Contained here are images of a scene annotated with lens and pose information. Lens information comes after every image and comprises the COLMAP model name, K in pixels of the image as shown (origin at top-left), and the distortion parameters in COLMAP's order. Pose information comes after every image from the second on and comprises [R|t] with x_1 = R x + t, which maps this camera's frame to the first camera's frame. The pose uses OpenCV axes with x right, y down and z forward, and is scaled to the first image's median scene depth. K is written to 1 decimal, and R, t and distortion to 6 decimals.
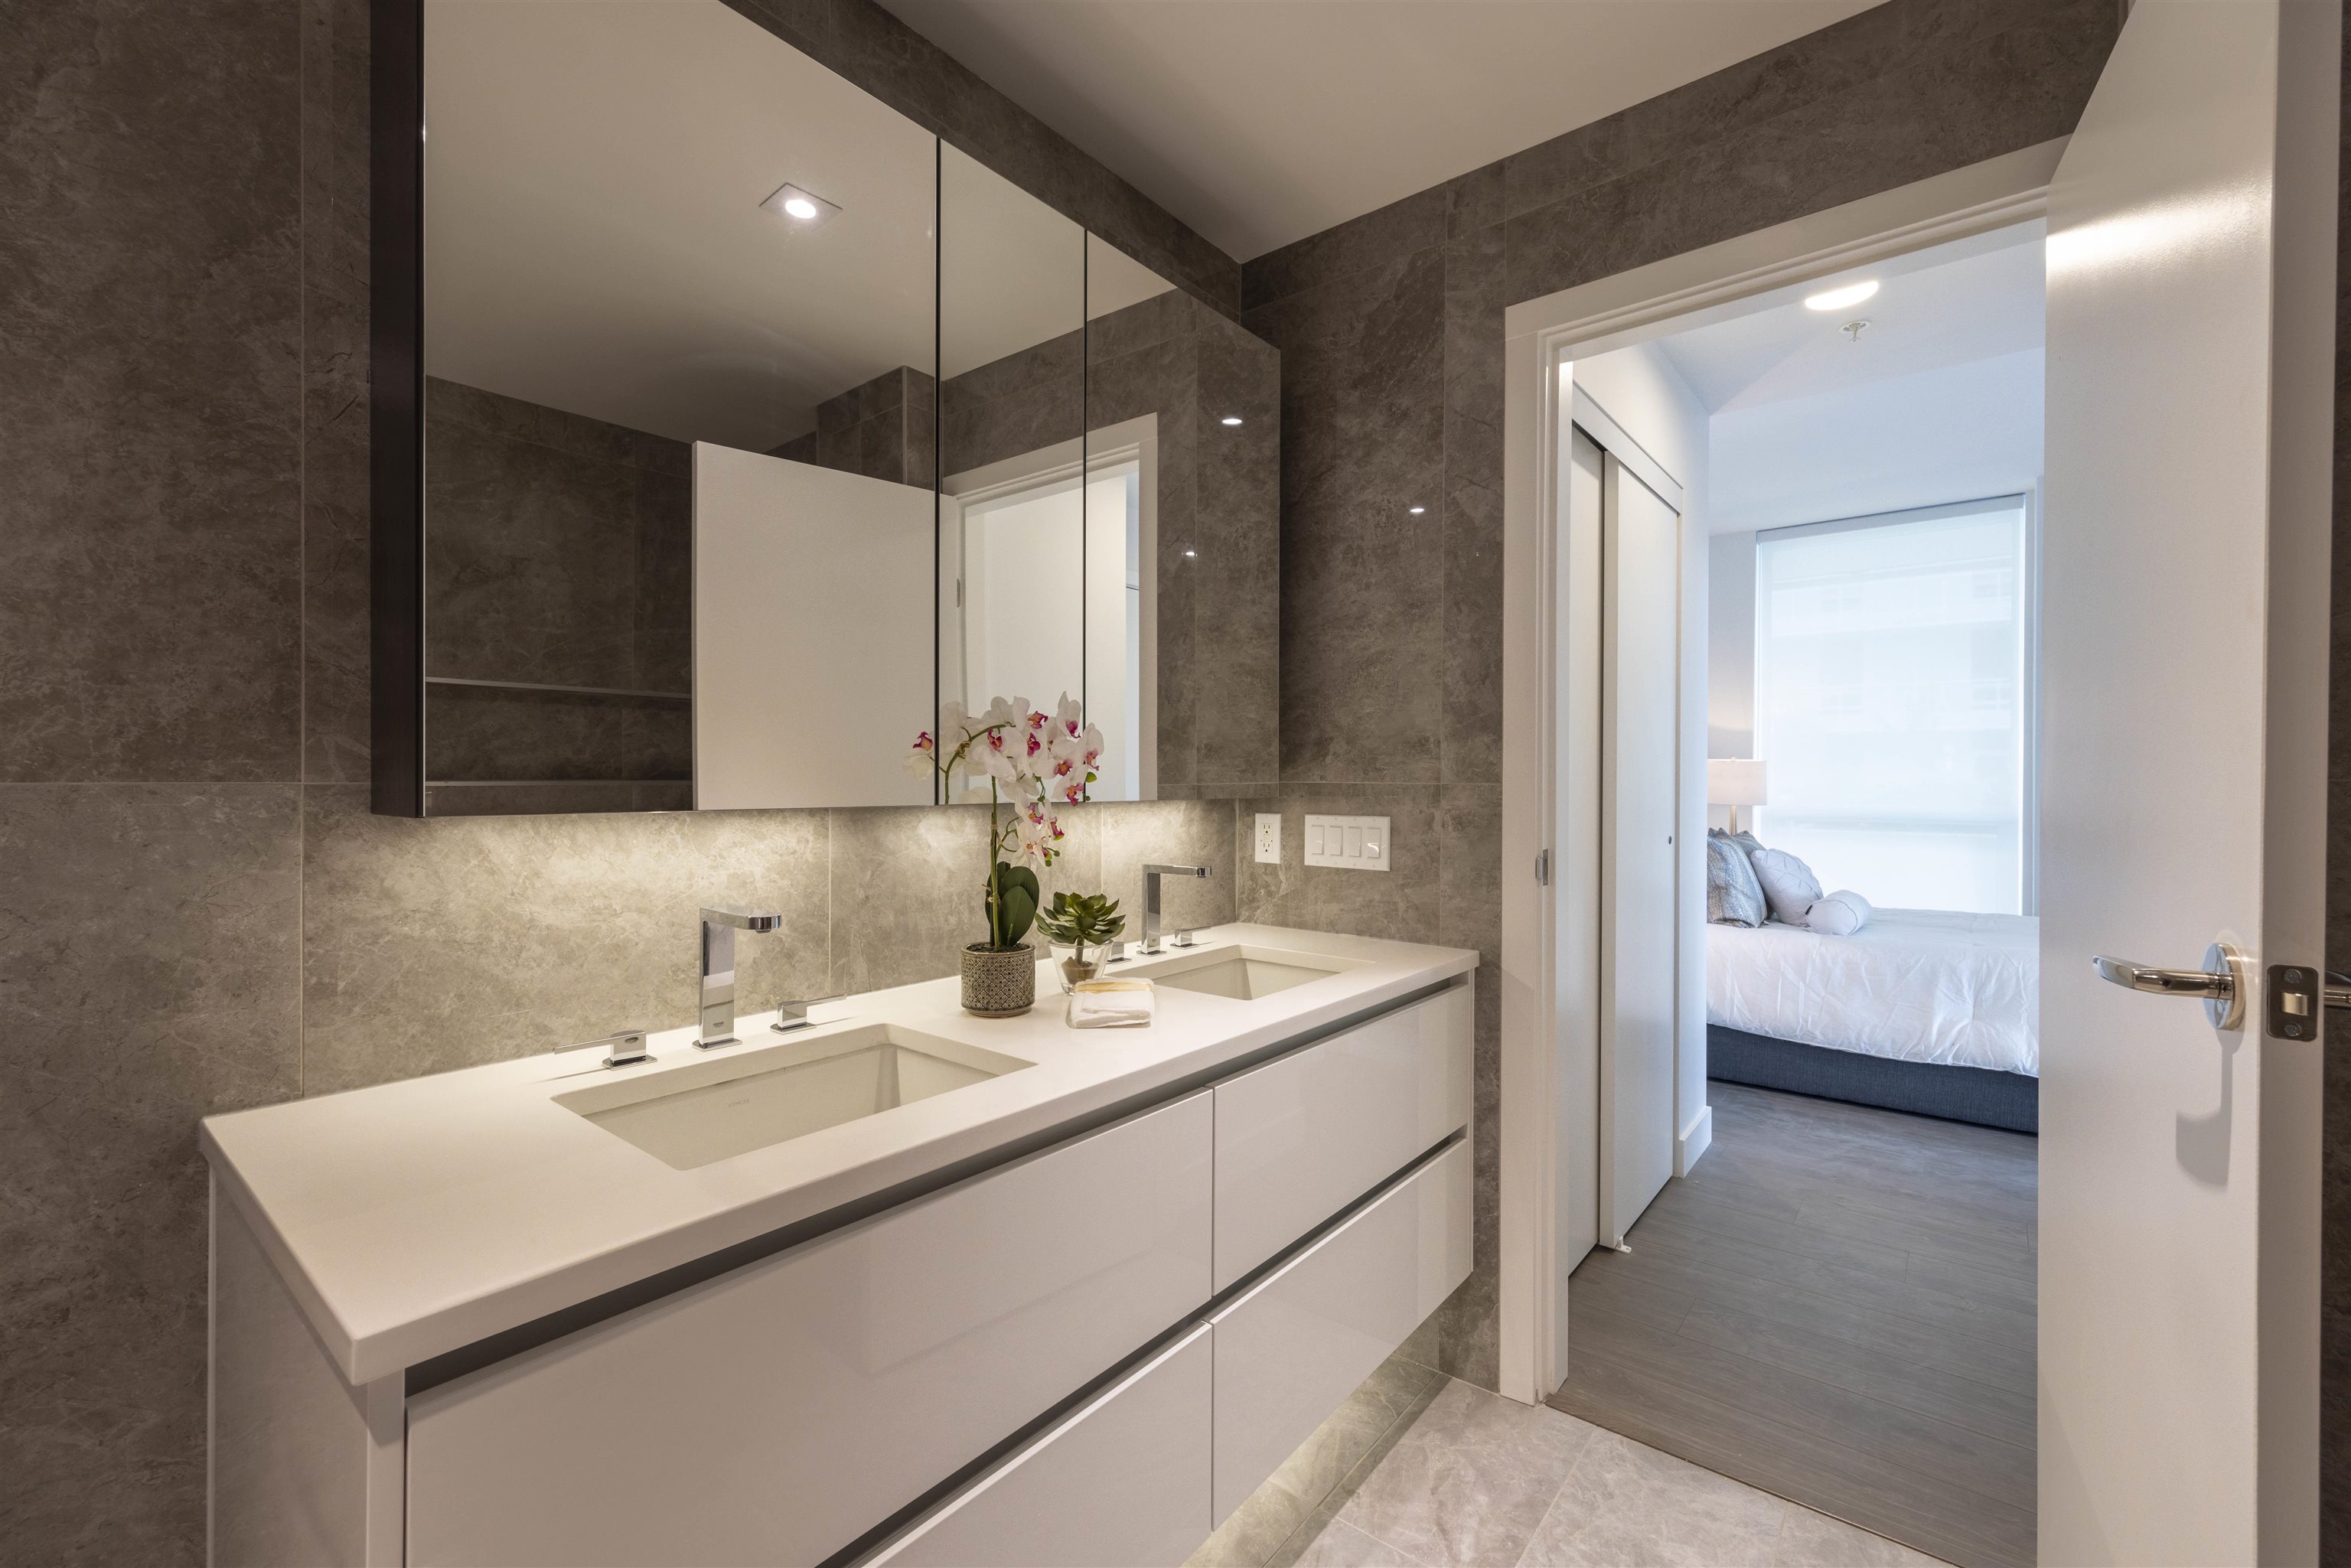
lens RADIAL K [[947.5, 0, 1182.6], [0, 947.5, 781.7], [0, 0, 1]] dist [0.000514, -0.000654]
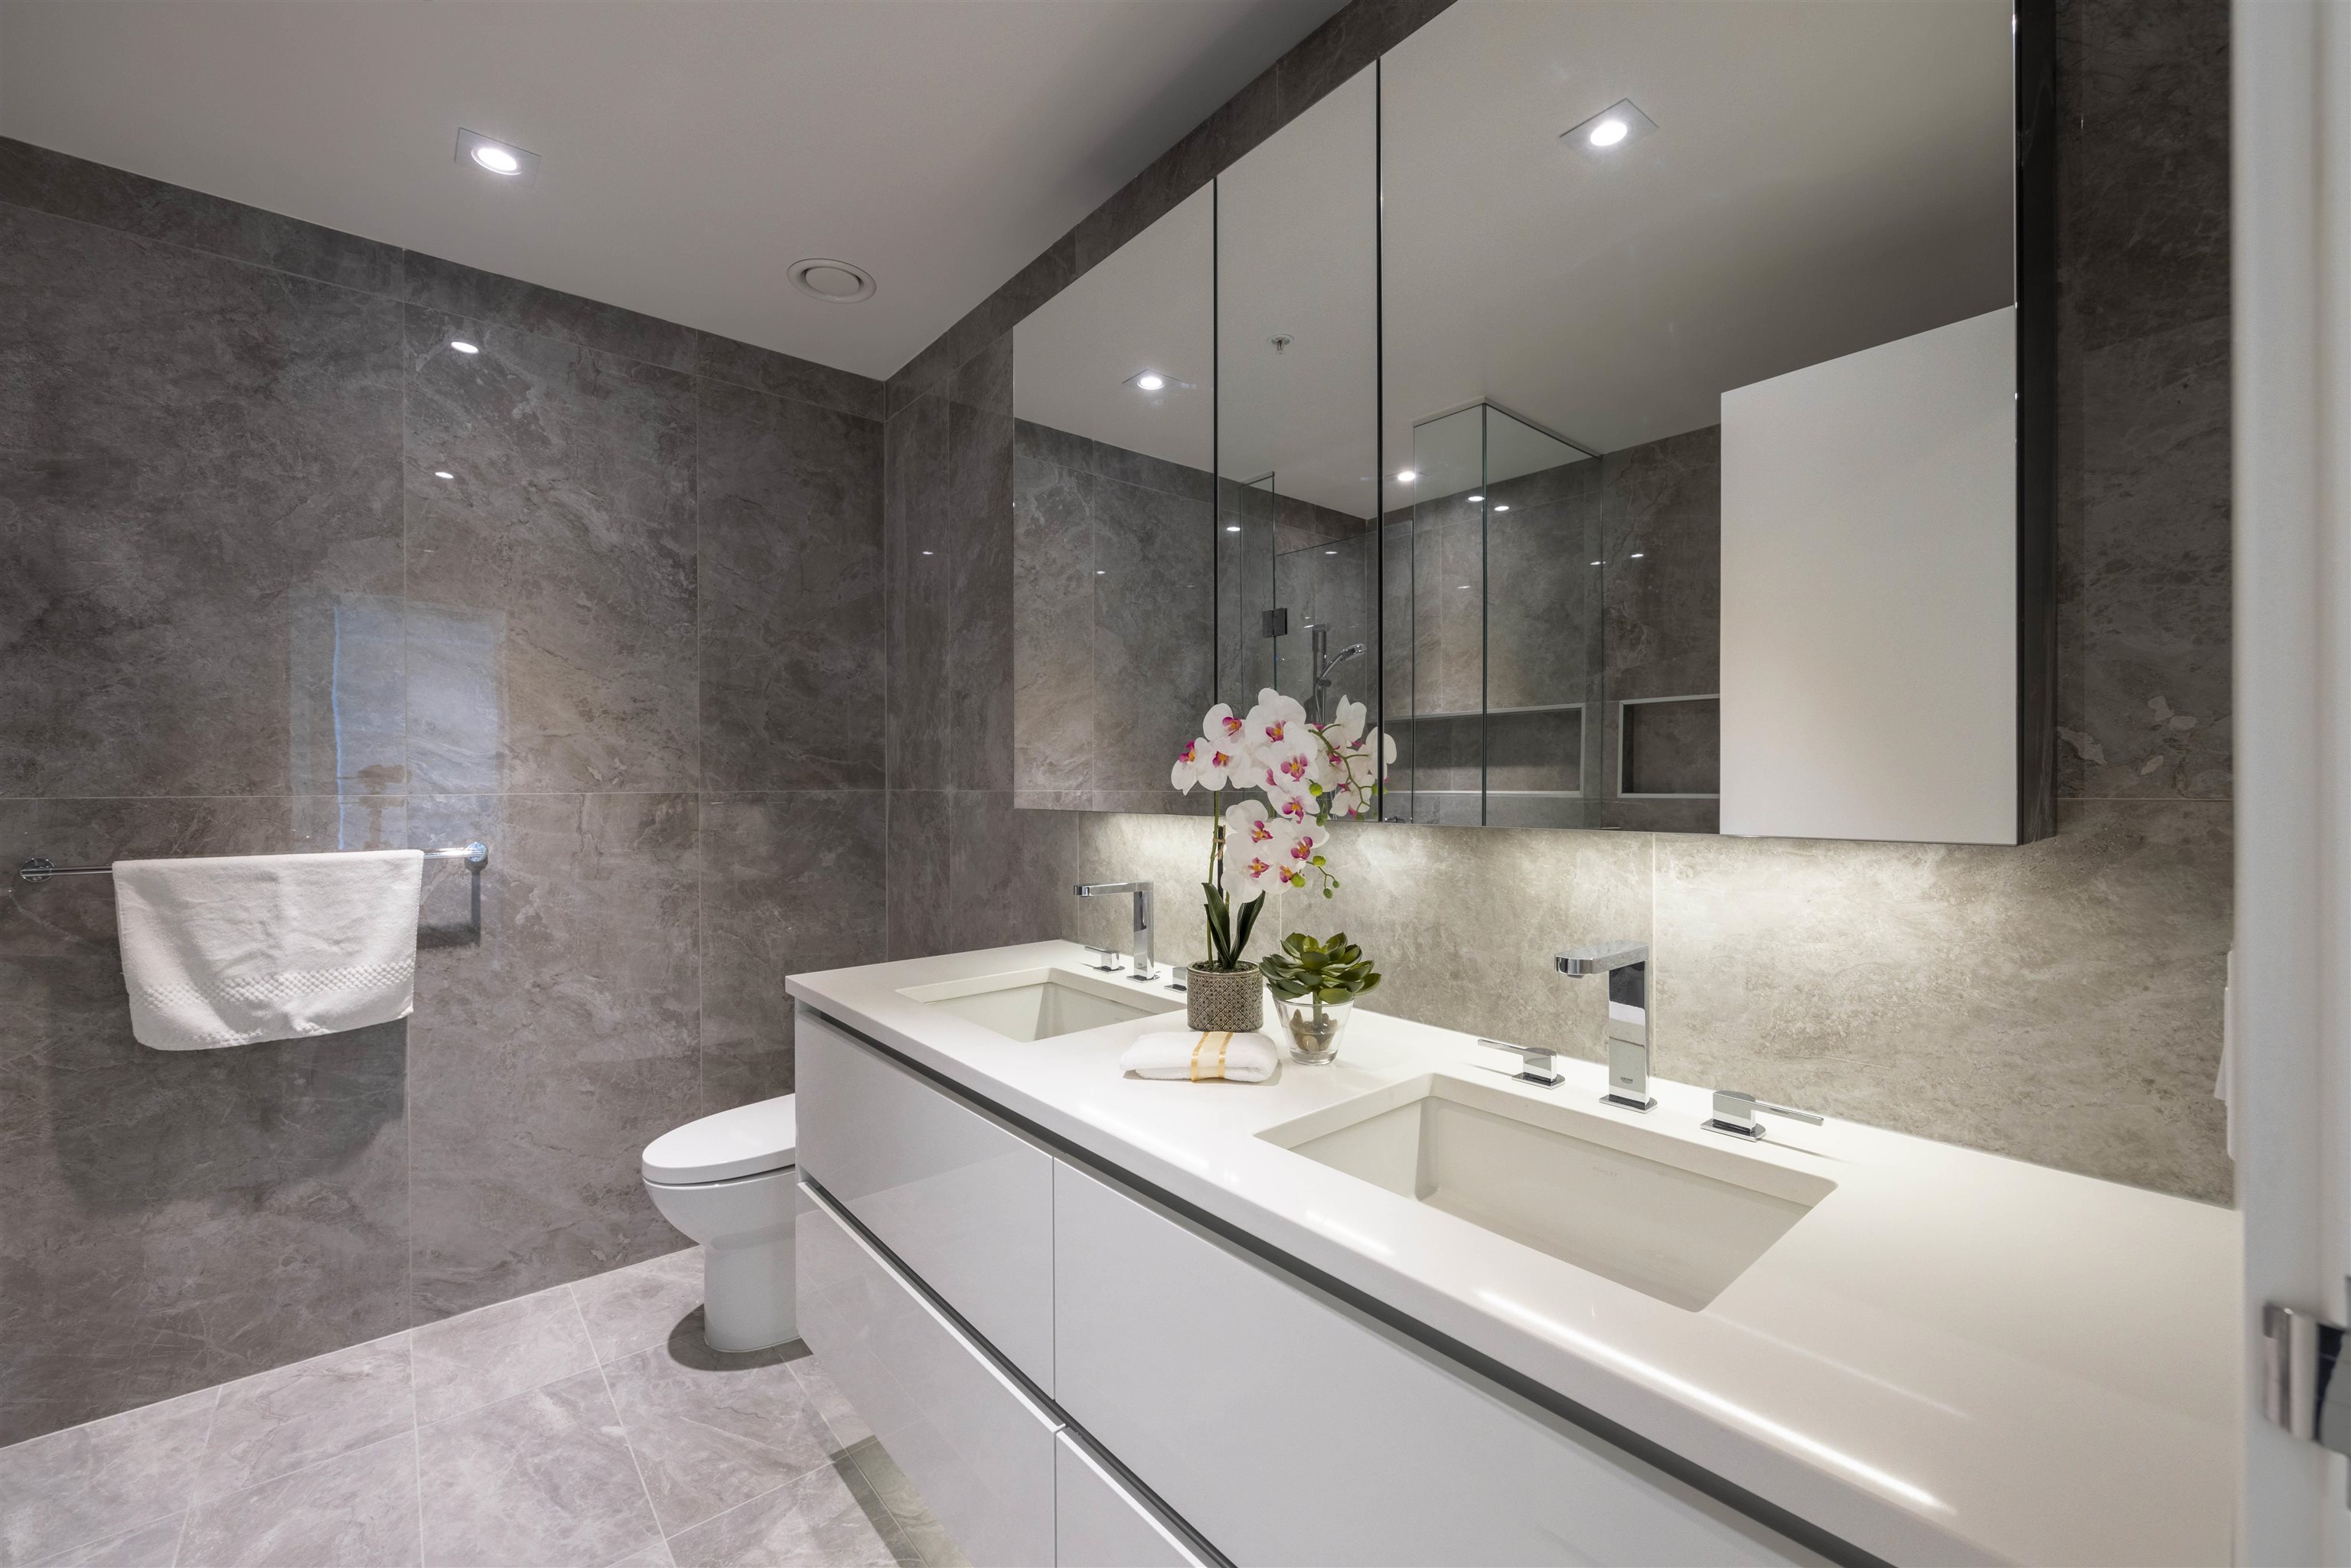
lens RADIAL K [[930.4, 0, 1188.6], [0, 930.4, 786.2], [0, 0, 1]] dist [-0.001235, -0.000424]
pose [[-0.188509, -0.001023, -0.982071, 0.644389], [-0.000773, 0.999999, -0.000894, -0.006220], [0.982071, 0.000591, -0.188510, 0.990233]]
